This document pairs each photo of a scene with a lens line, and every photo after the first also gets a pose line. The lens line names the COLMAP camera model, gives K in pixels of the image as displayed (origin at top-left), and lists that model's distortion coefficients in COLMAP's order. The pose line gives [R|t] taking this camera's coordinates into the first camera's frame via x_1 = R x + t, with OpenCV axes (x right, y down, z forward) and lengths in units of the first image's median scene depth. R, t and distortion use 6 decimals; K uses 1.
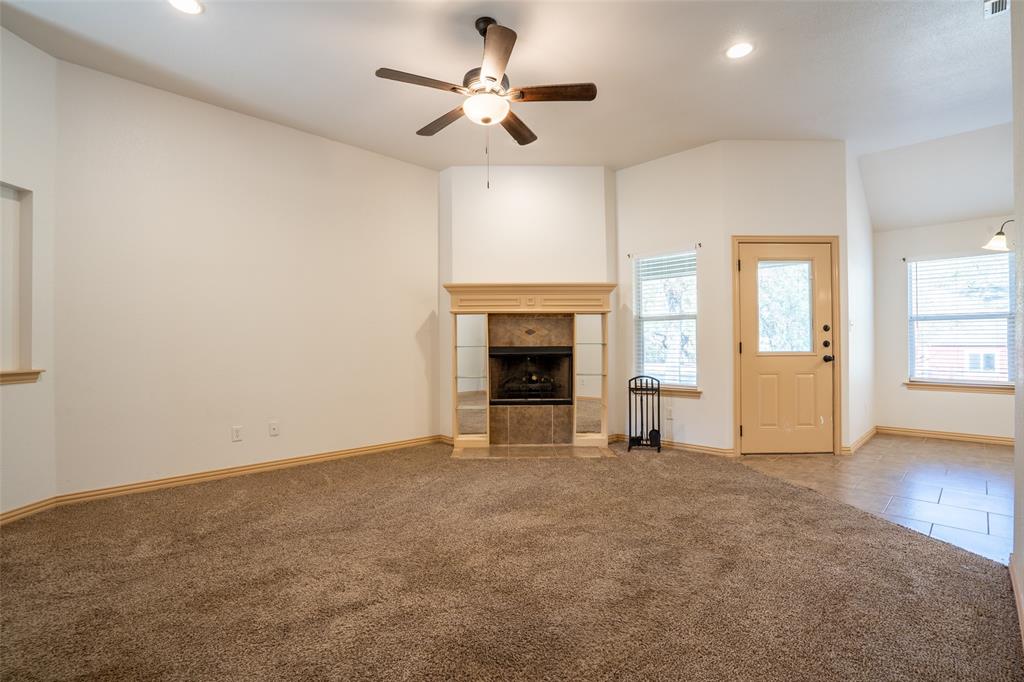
lens RADIAL K [[472.6, 0, 512.8], [0, 472.6, 342.7], [0, 0, 1]] dist [-0.061461, 0.021900]
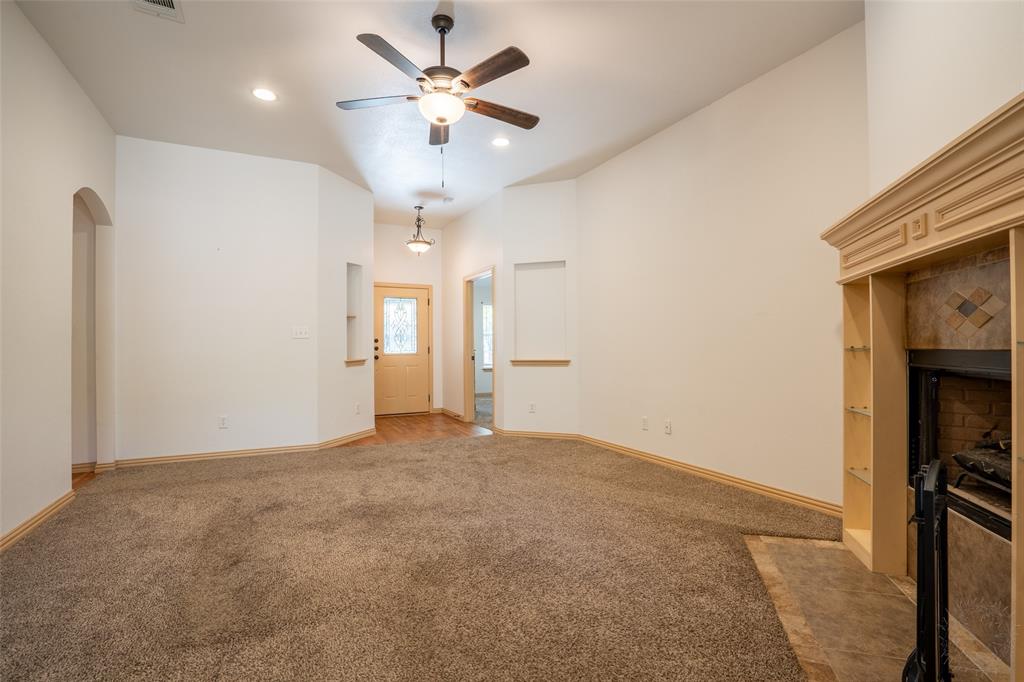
lens RADIAL K [[472.6, 0, 512.8], [0, 472.6, 342.7], [0, 0, 1]] dist [-0.061461, 0.021900]
pose [[-0.313930, -0.000765, -0.949446, 0.516294], [0.013042, 0.999902, -0.005117, 0.000451], [0.949356, -0.013989, -0.313890, 0.912610]]
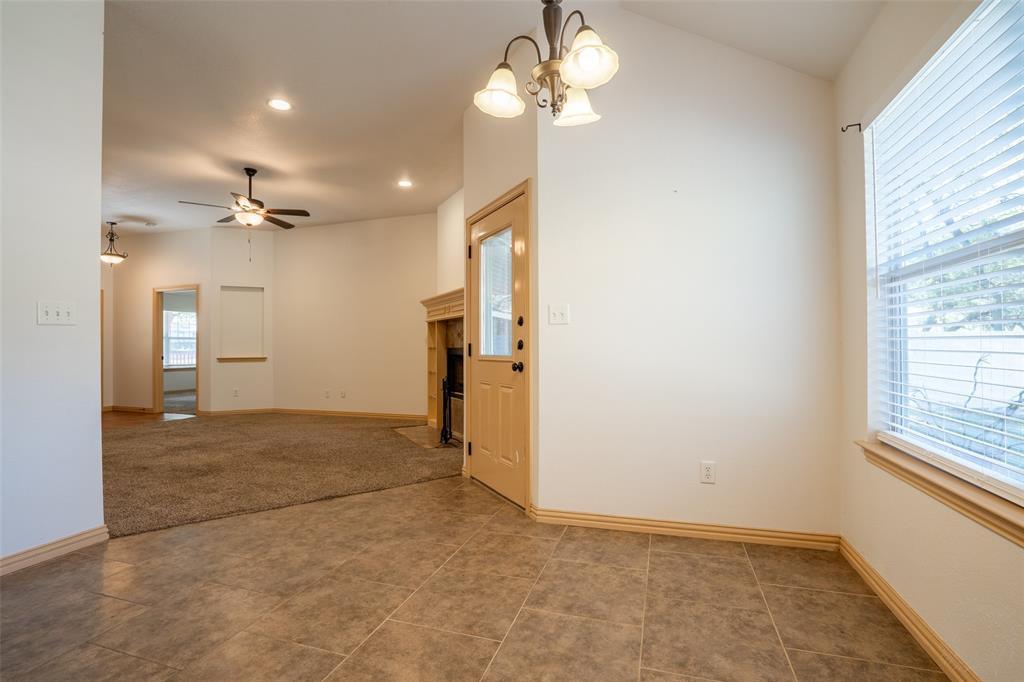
lens RADIAL K [[472.6, 0, 512.8], [0, 472.6, 342.7], [0, 0, 1]] dist [-0.061461, 0.021900]
pose [[0.464726, -0.007980, -0.885419, 1.280388], [0.008360, 0.999954, -0.004625, 0.002475], [0.885415, -0.005253, 0.464771, 0.671546]]
